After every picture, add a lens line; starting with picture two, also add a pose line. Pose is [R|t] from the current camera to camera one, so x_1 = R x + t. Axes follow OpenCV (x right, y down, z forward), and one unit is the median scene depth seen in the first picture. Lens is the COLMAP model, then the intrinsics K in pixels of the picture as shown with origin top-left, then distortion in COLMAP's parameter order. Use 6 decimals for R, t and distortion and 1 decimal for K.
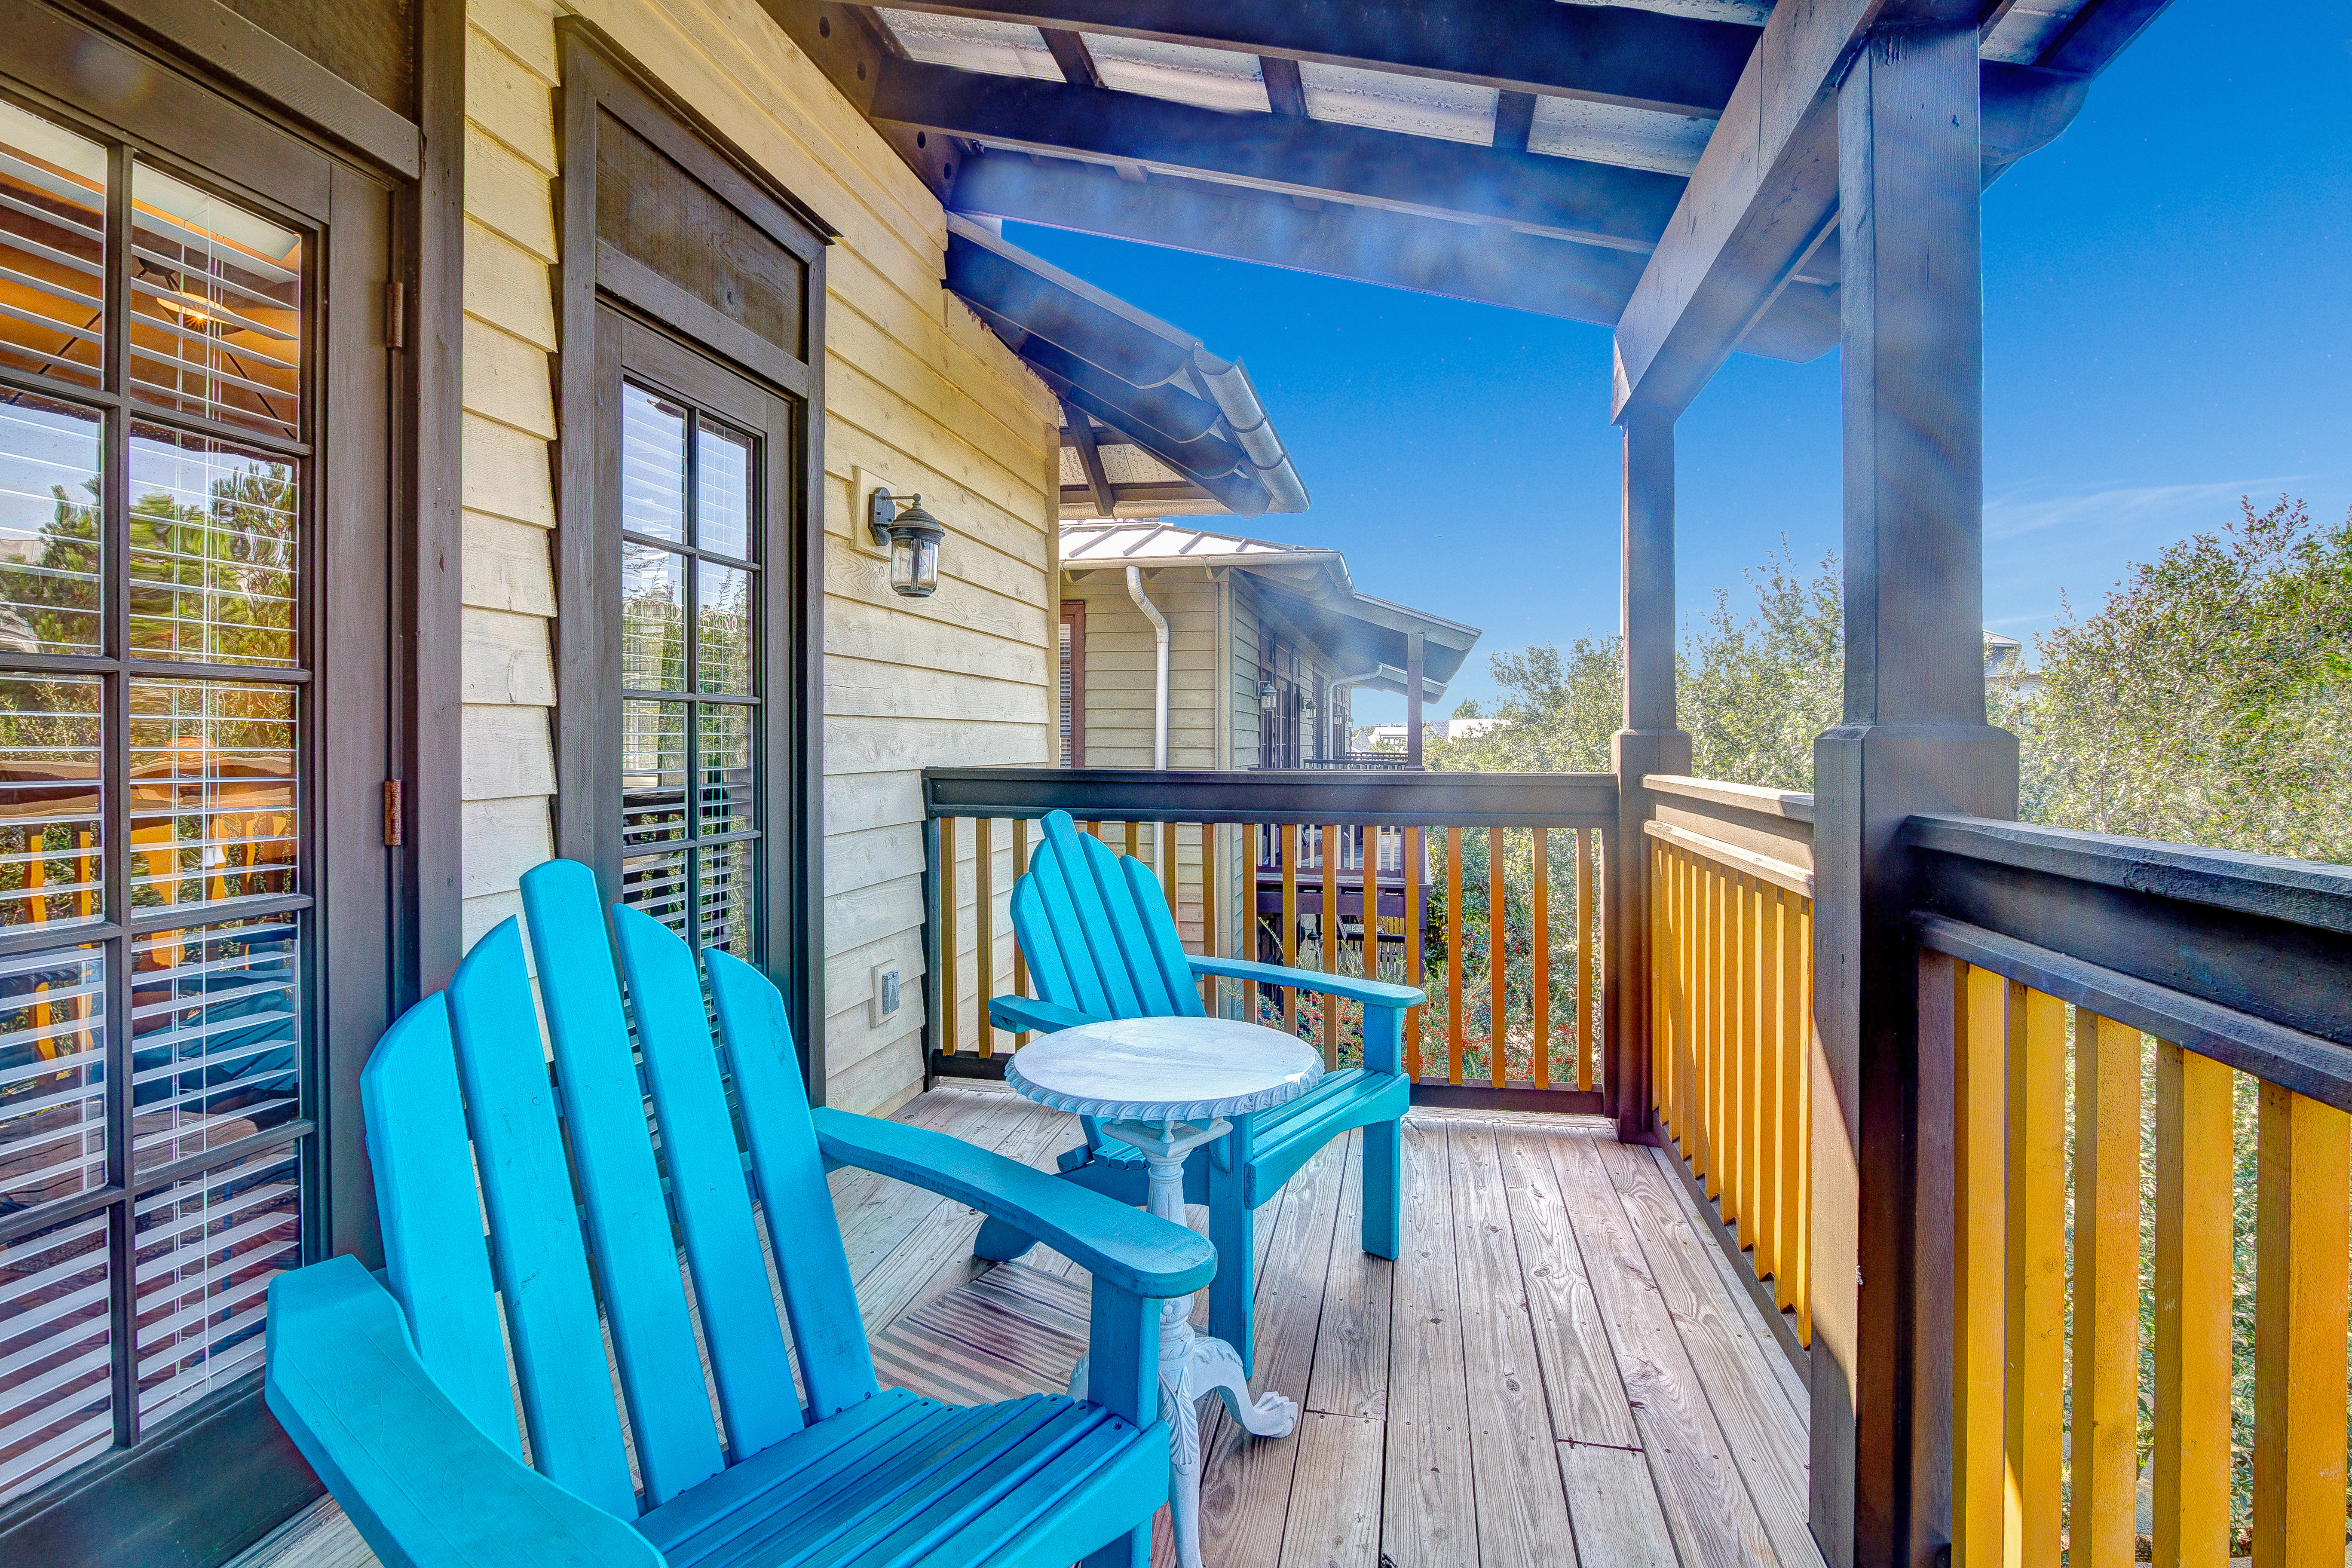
lens RADIAL K [[1123.0, 0, 1179.4], [0, 1123.0, 732.1], [0, 0, 1]] dist [-0.014255, -0.000124]
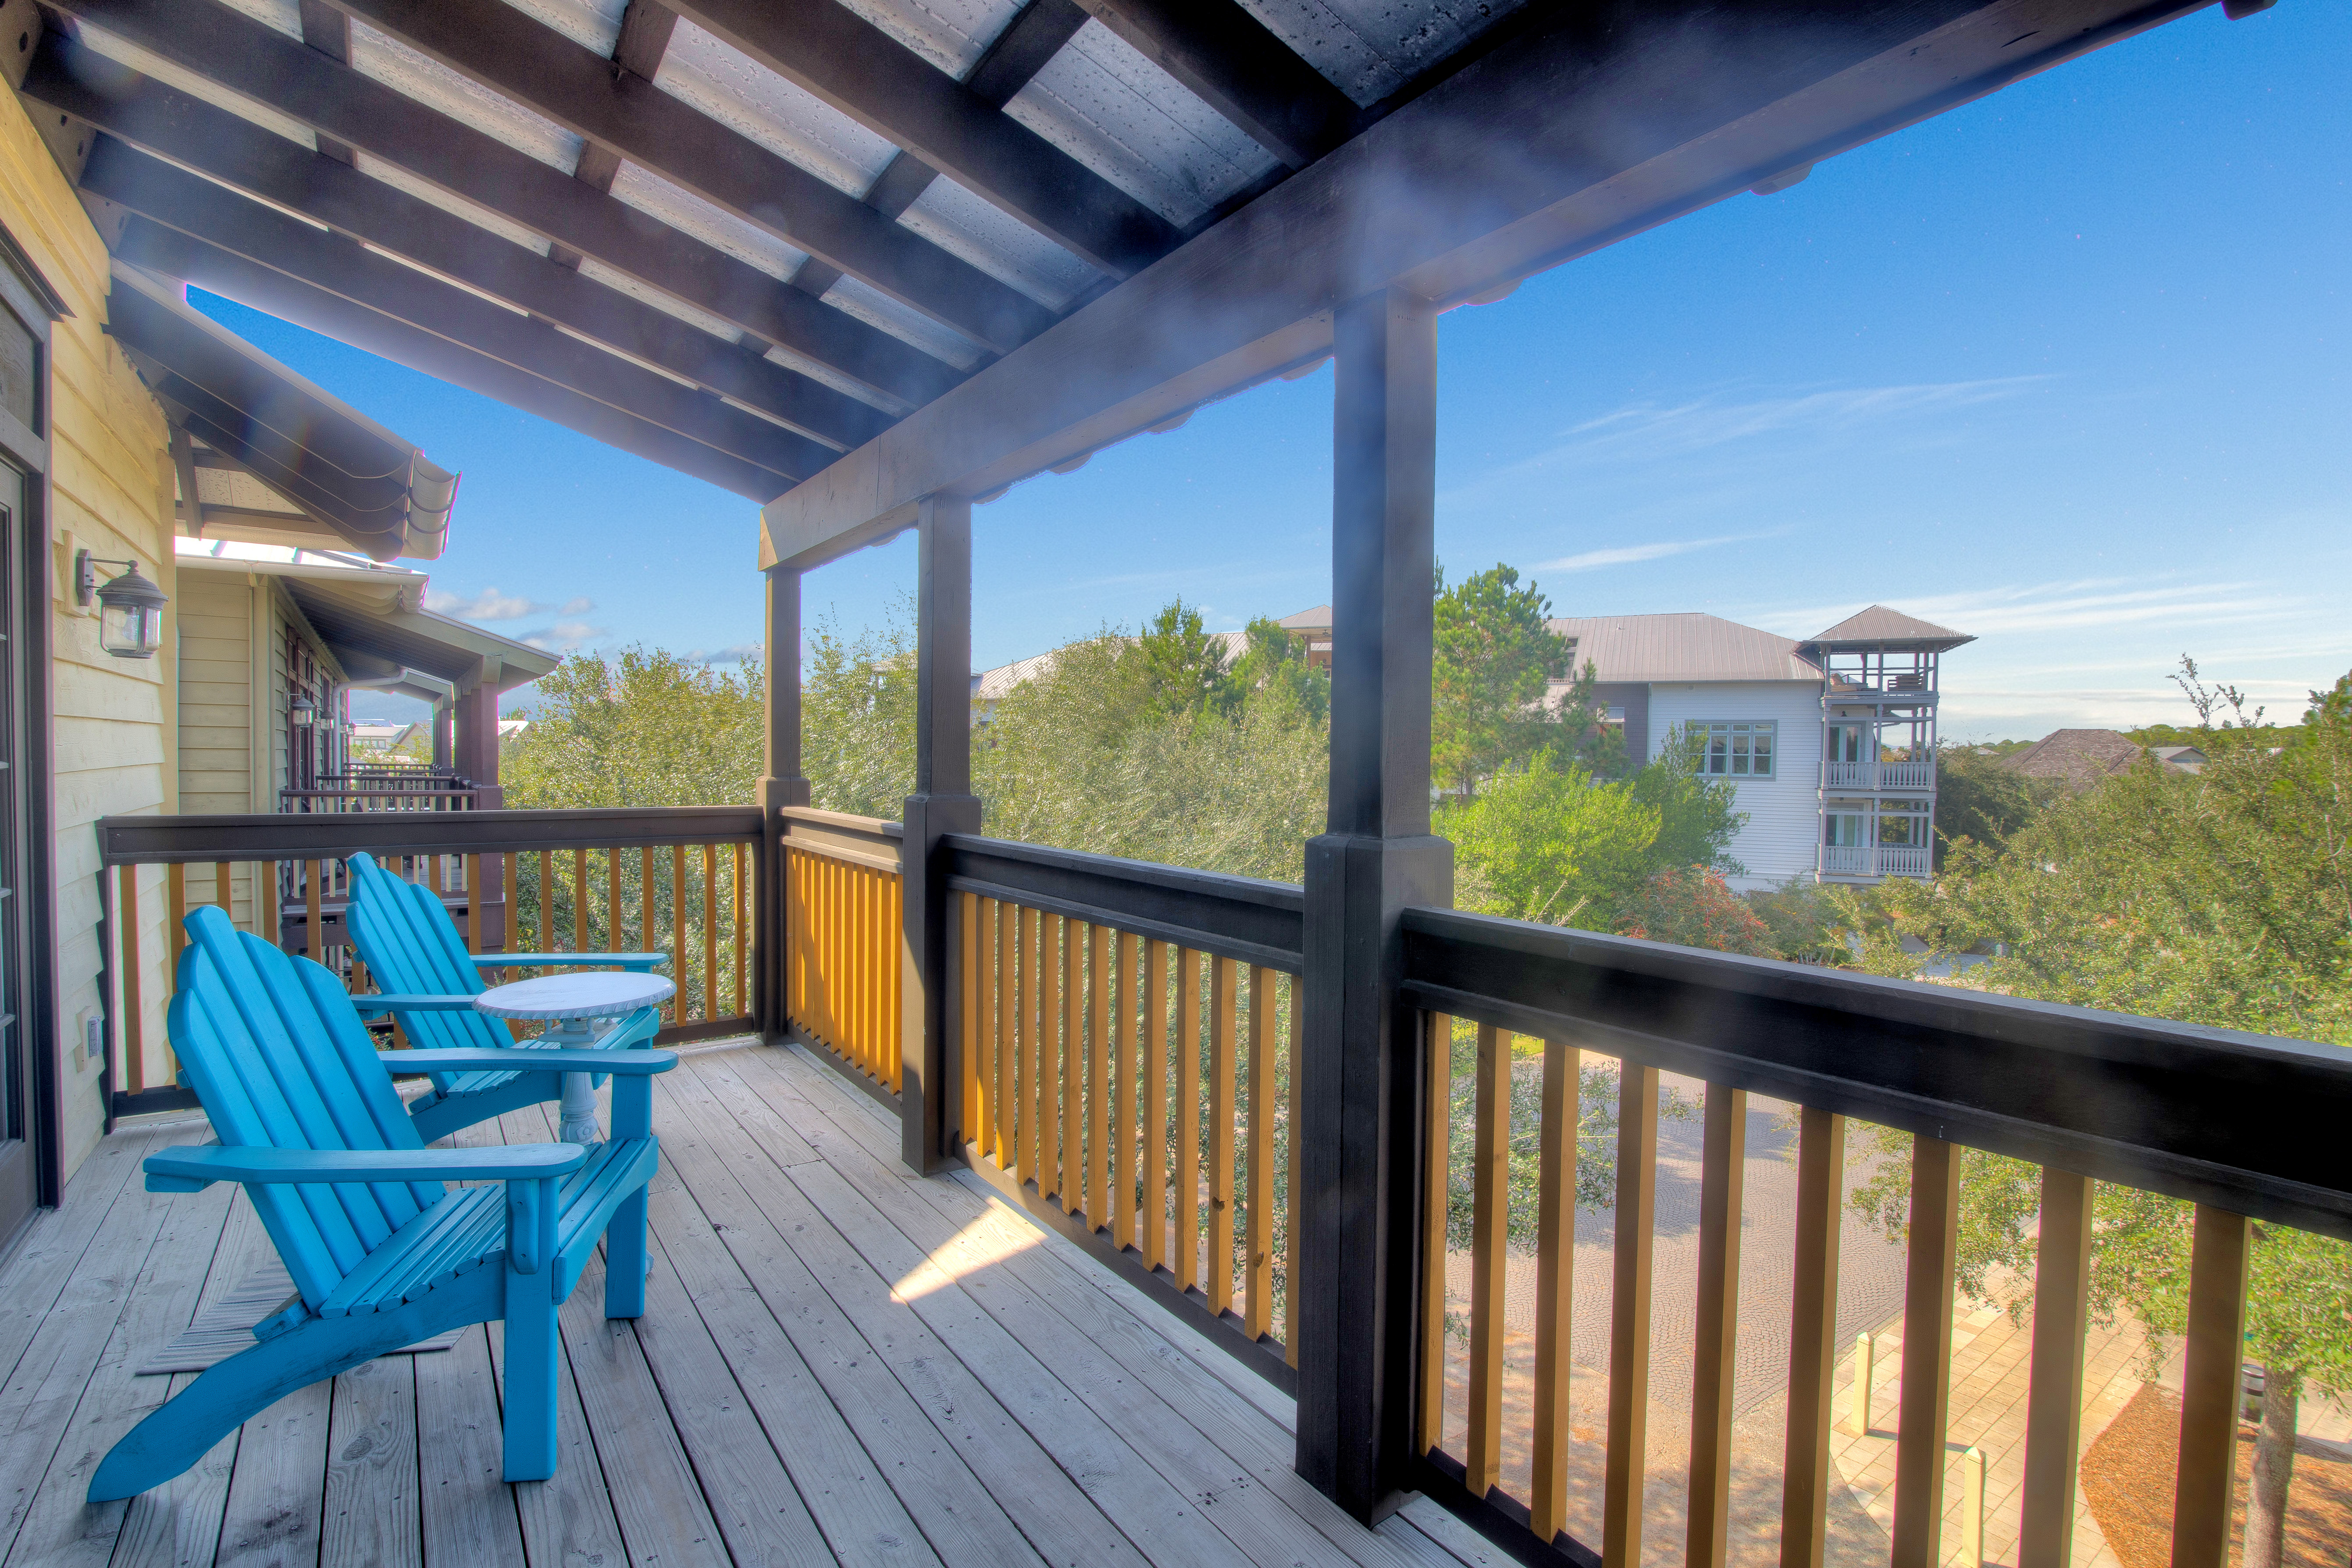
lens RADIAL K [[1124.5, 0, 1176.0], [0, 1124.5, 784.0], [0, 0, 1]] dist [-0.010102, -0.000564]
pose [[0.682182, -0.016586, 0.730994, -0.353897], [-0.015121, 0.999209, 0.036783, -0.059244], [-0.731026, -0.036146, 0.681391, -0.463125]]
